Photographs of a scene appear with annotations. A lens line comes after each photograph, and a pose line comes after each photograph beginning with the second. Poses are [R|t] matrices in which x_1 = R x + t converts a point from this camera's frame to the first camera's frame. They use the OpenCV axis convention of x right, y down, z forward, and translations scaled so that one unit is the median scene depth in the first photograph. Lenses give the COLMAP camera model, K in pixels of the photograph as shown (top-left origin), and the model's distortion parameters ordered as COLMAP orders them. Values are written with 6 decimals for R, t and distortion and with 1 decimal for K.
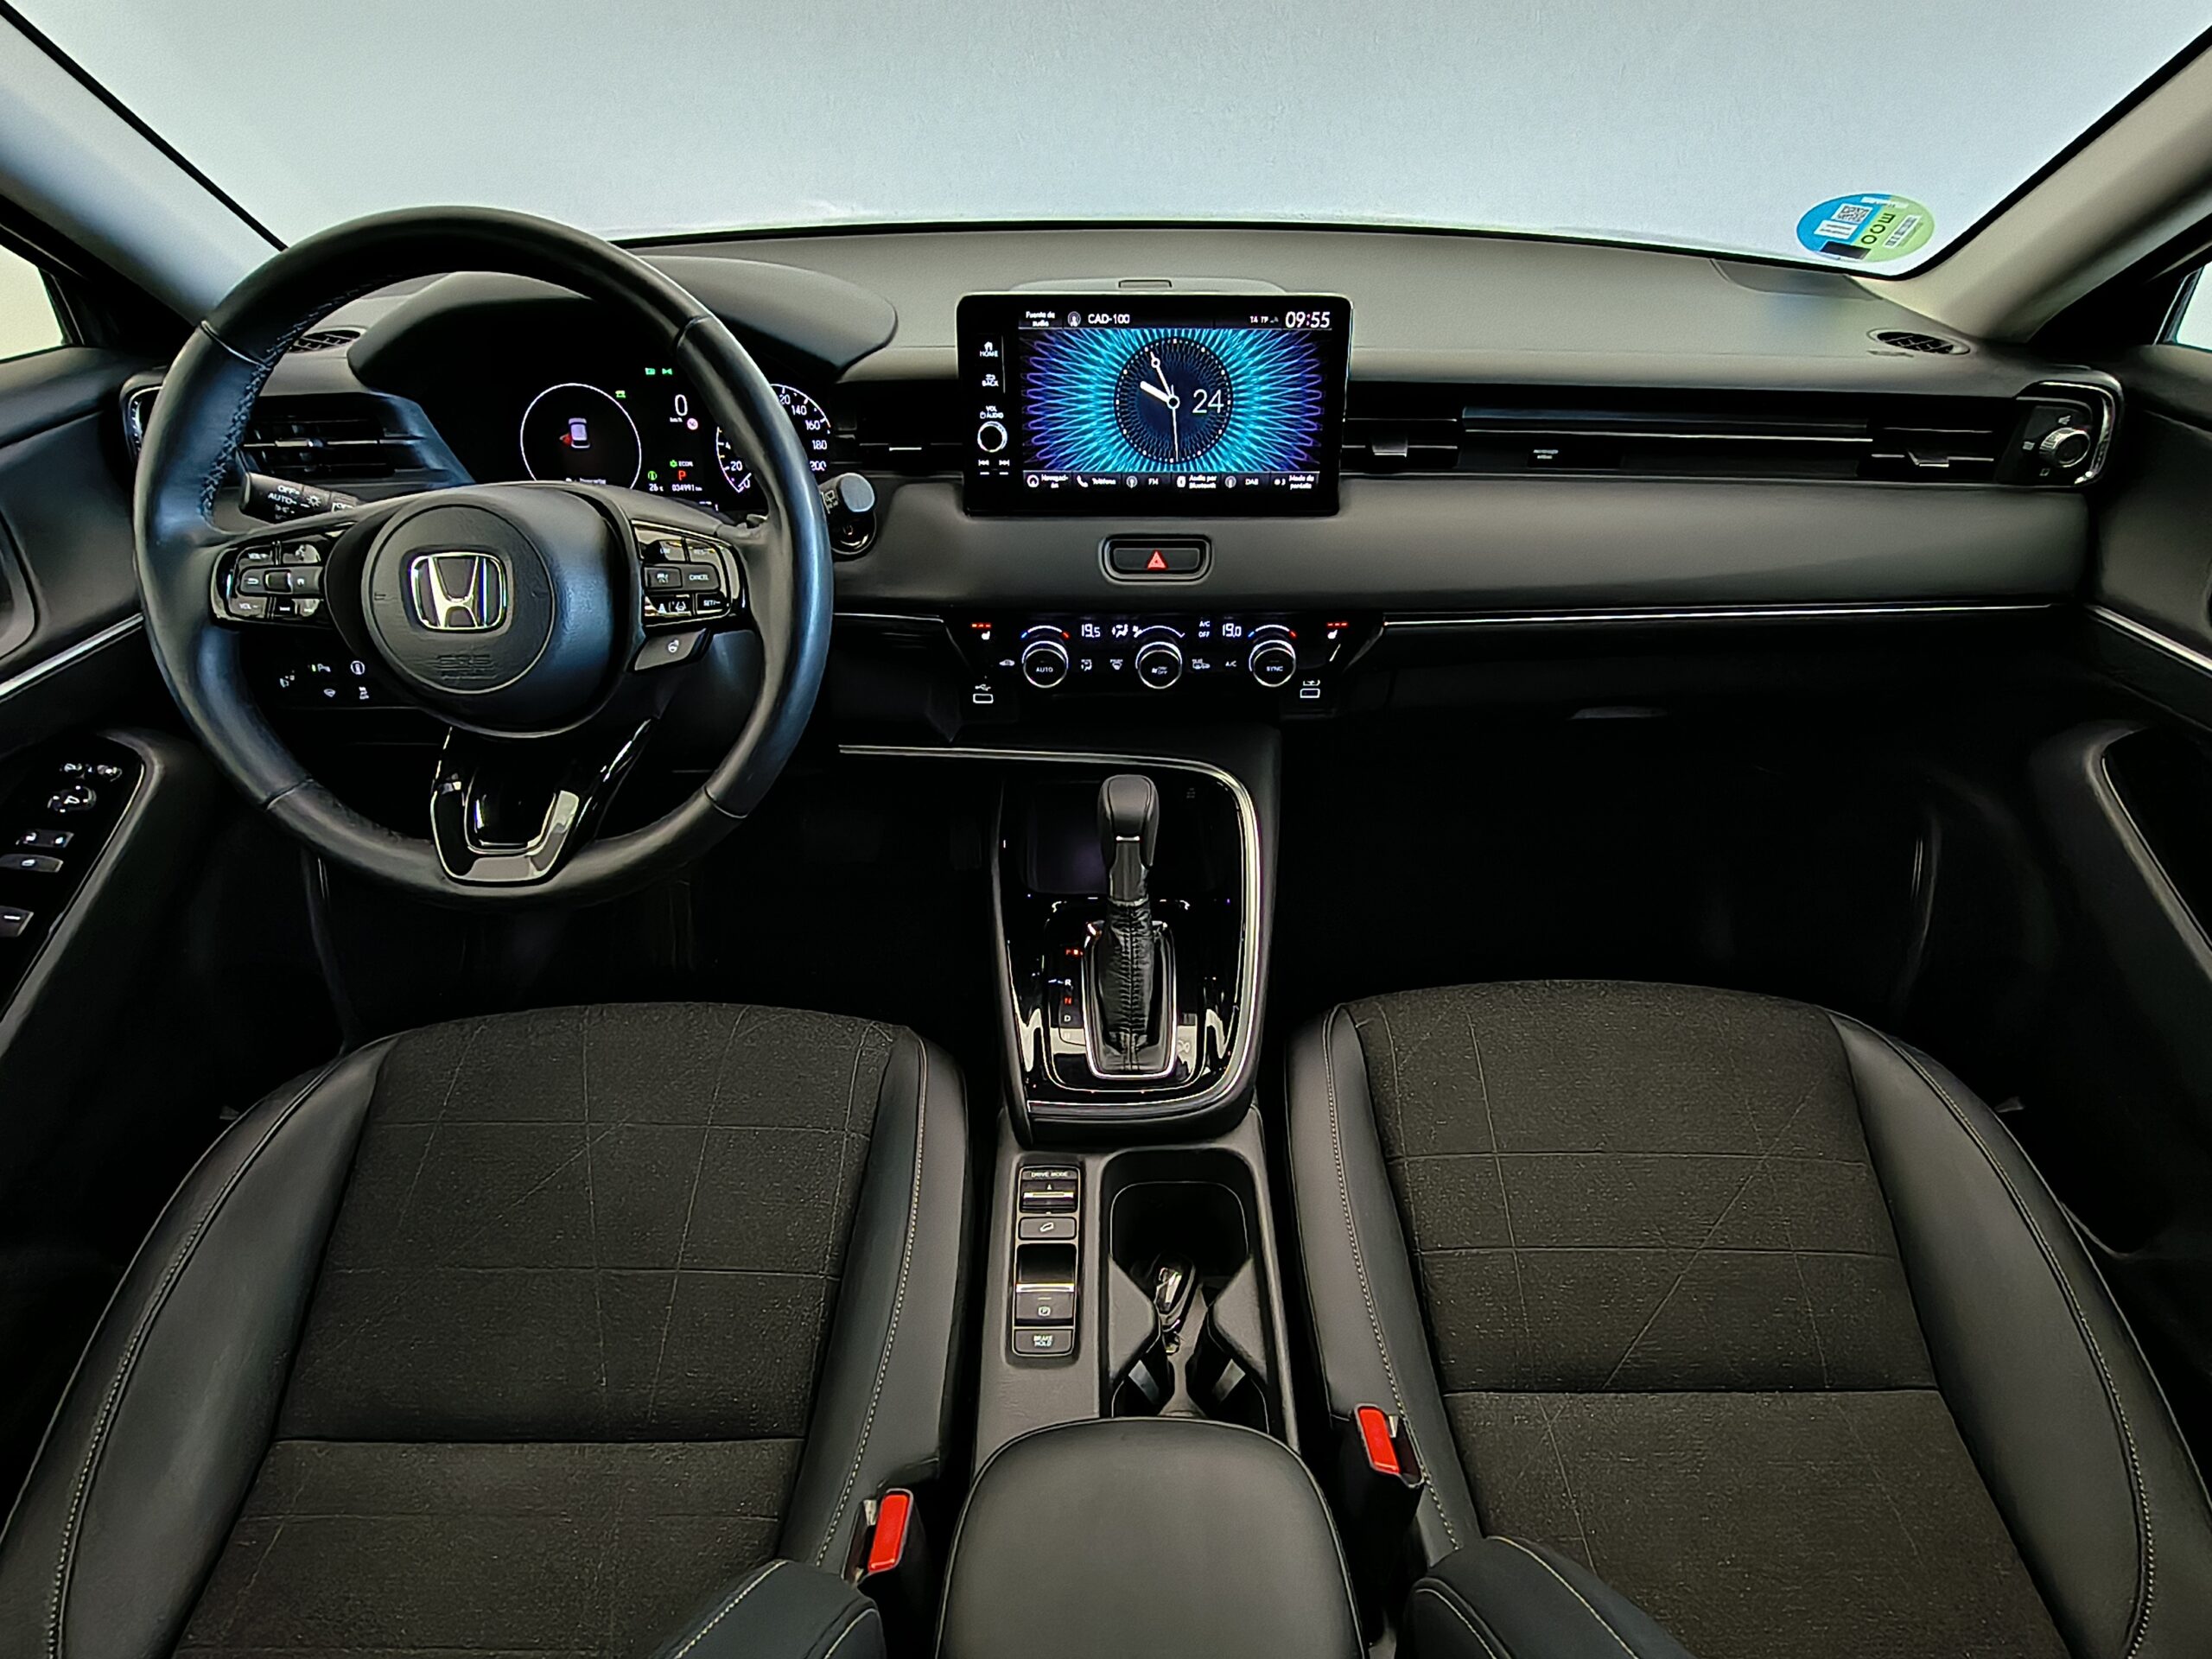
lens RADIAL K [[1073.3, 0, 1111.0], [0, 1073.3, 828.1], [0, 0, 1]] dist [-0.005578, -0.000130]
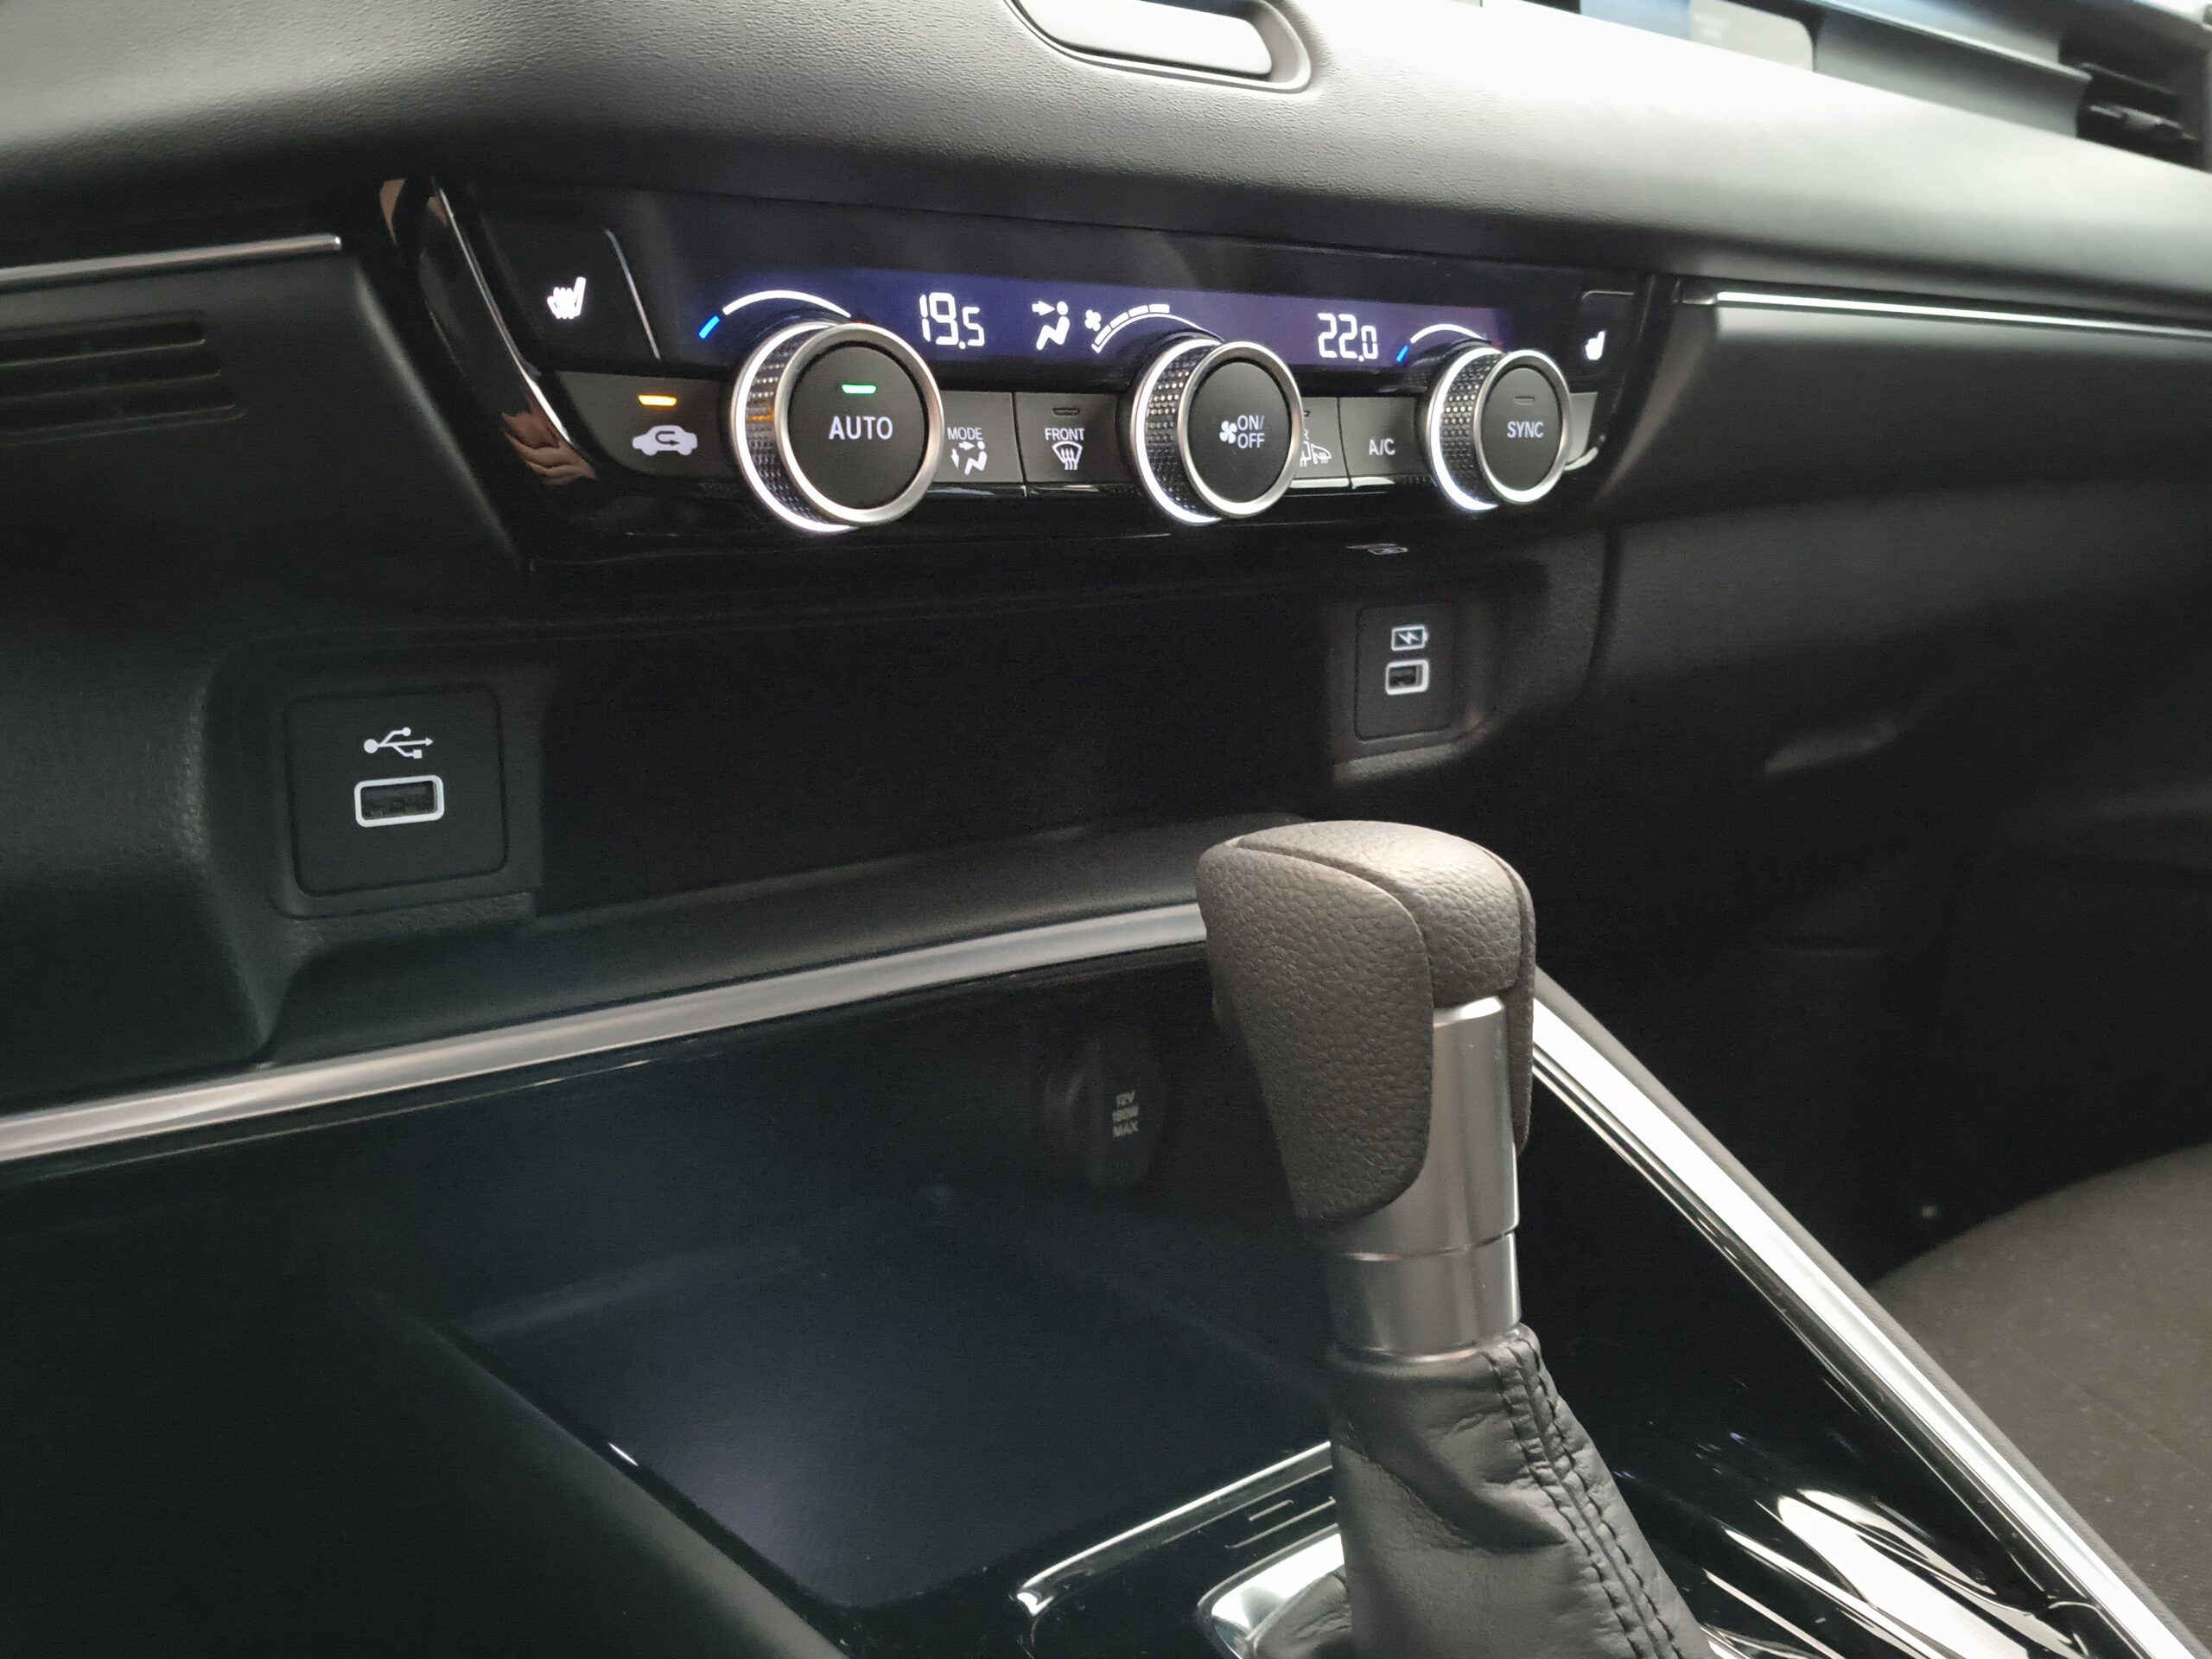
lens RADIAL K [[1949.6, 0, 1120.2], [0, 1949.6, 830.4], [0, 0, 1]] dist [0.034615, -0.081219]
pose [[0.780654, -0.121682, 0.613002, -0.287562], [0.382869, 0.868364, -0.315209, 0.077733], [-0.493954, 0.480768, 0.724480, 0.732417]]
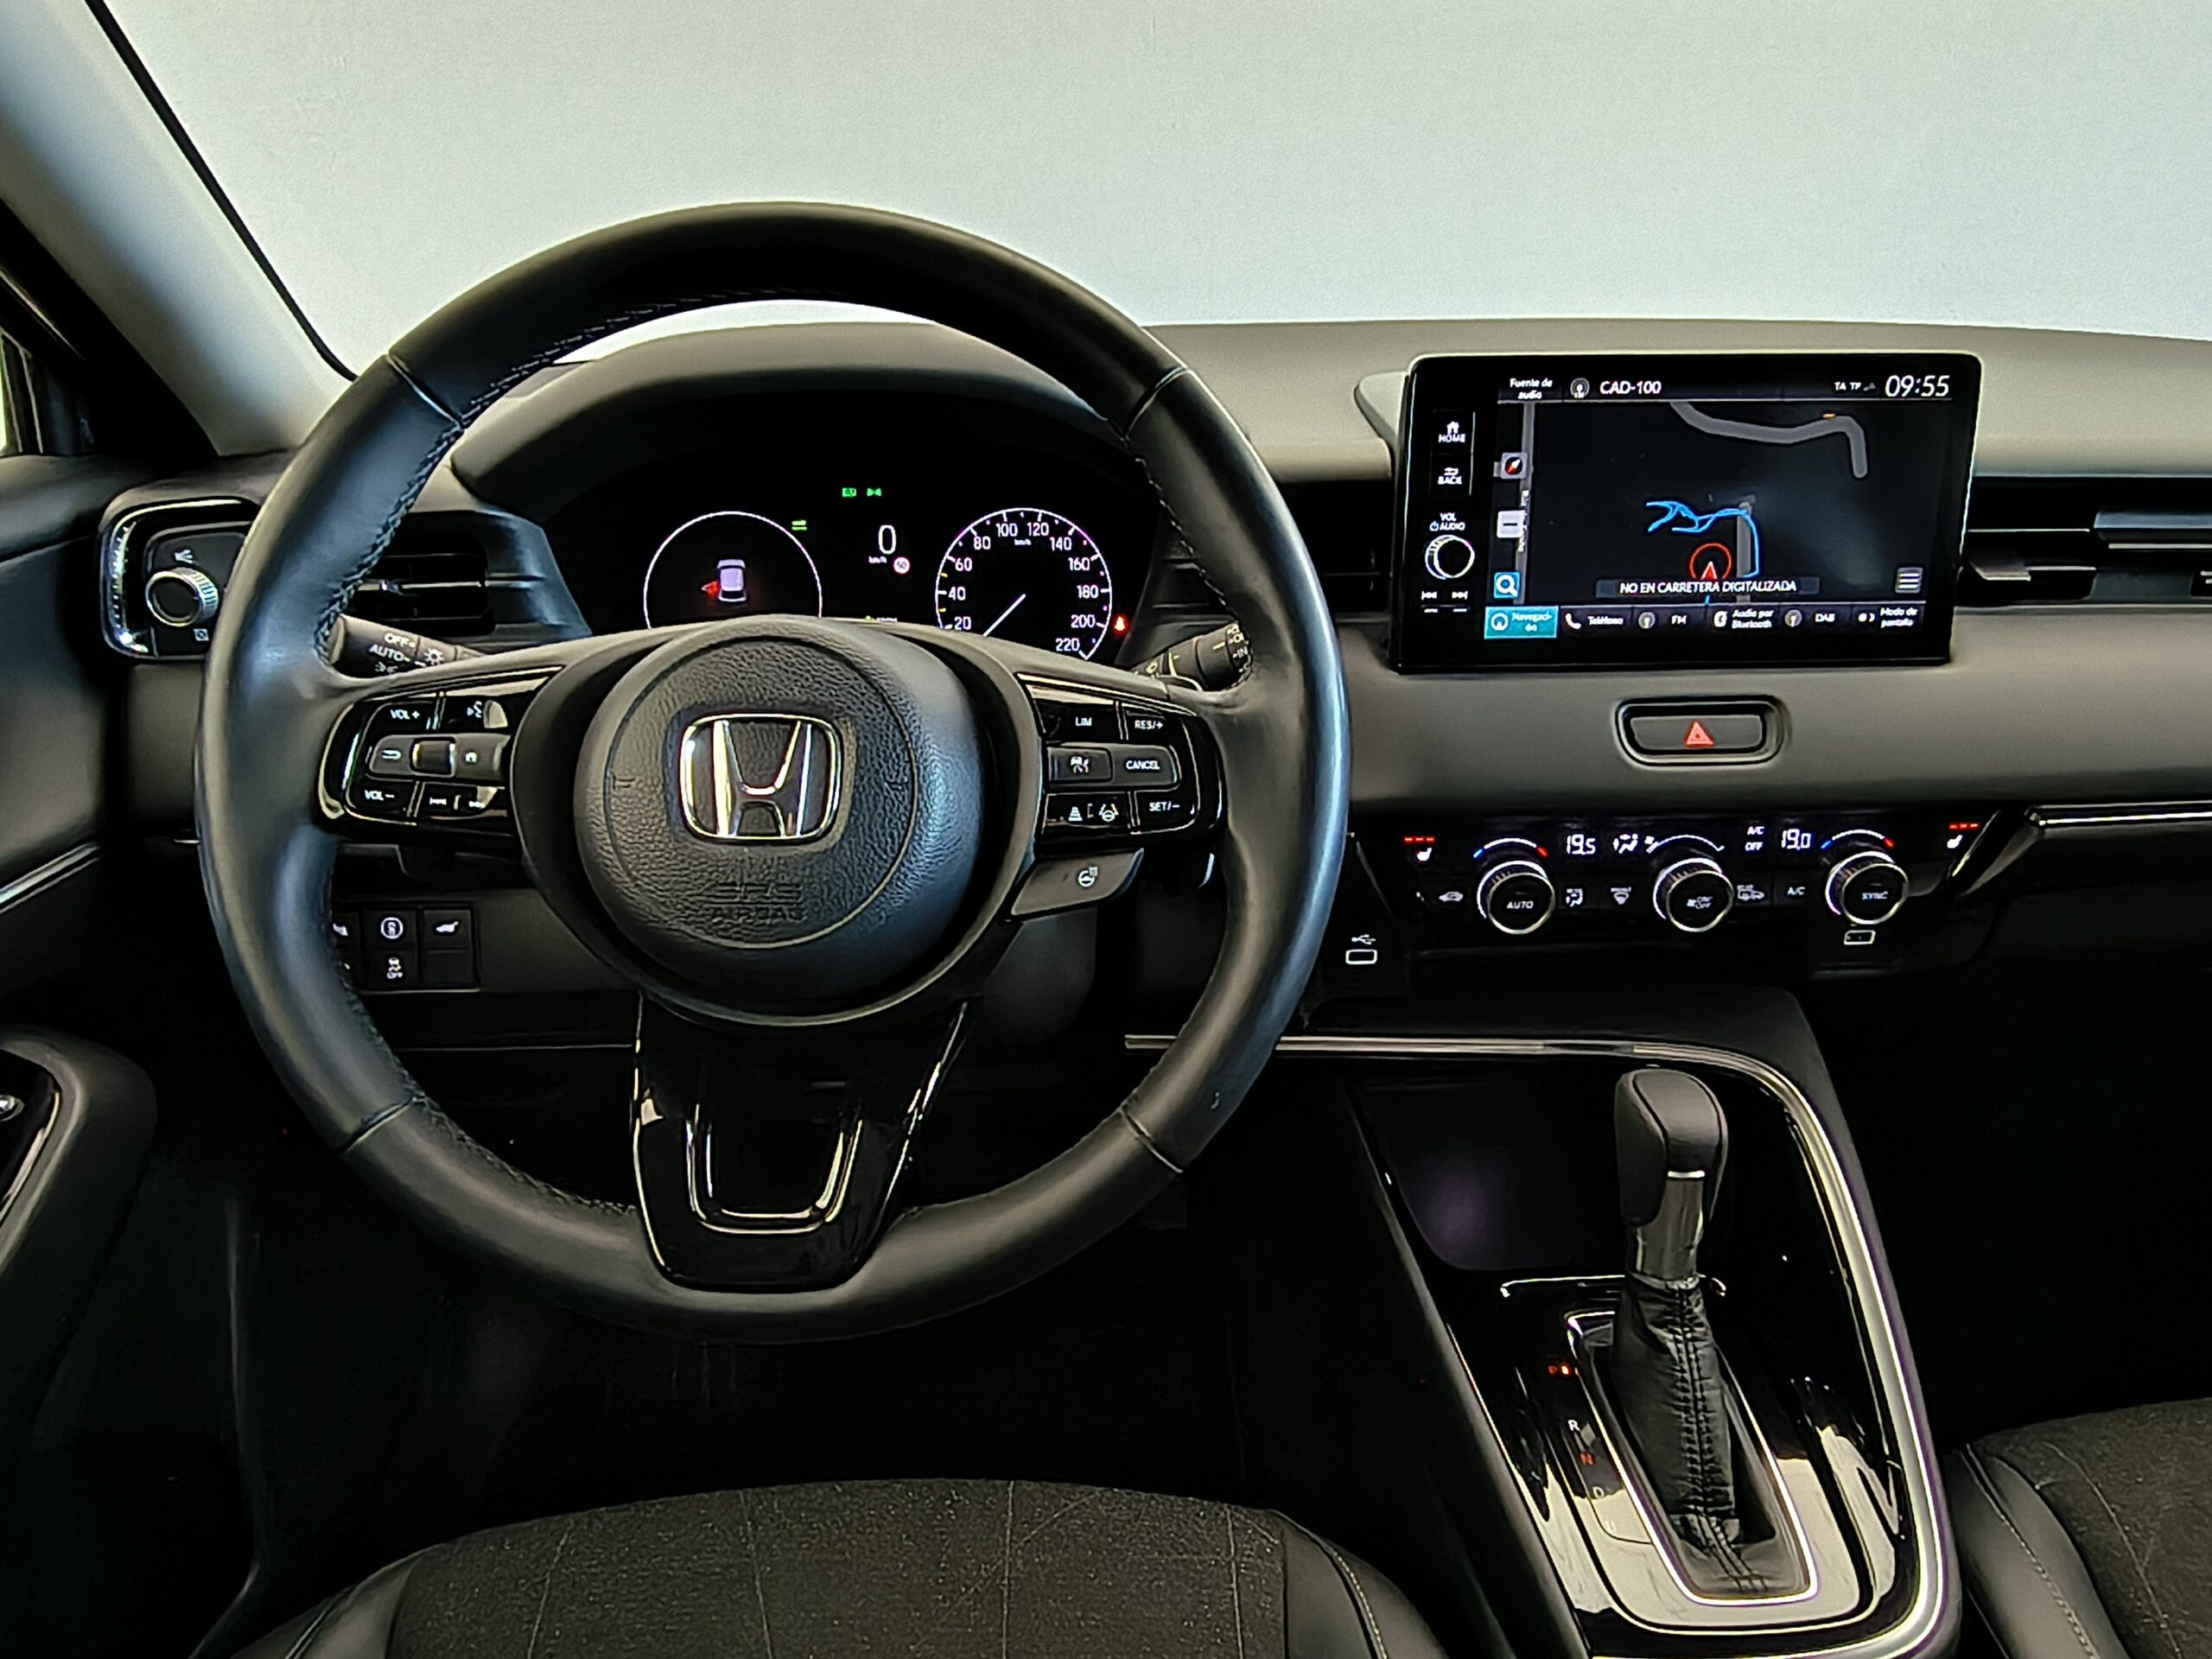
lens RADIAL K [[1444.6, 0, 1111.7], [0, 1444.6, 837.6], [0, 0, 1]] dist [-0.005836, 0.004476]
pose [[0.999391, -0.020346, 0.028357, -0.334128], [0.026099, 0.975115, -0.220158, -0.004779], [-0.023172, 0.220764, 0.975052, 0.166865]]
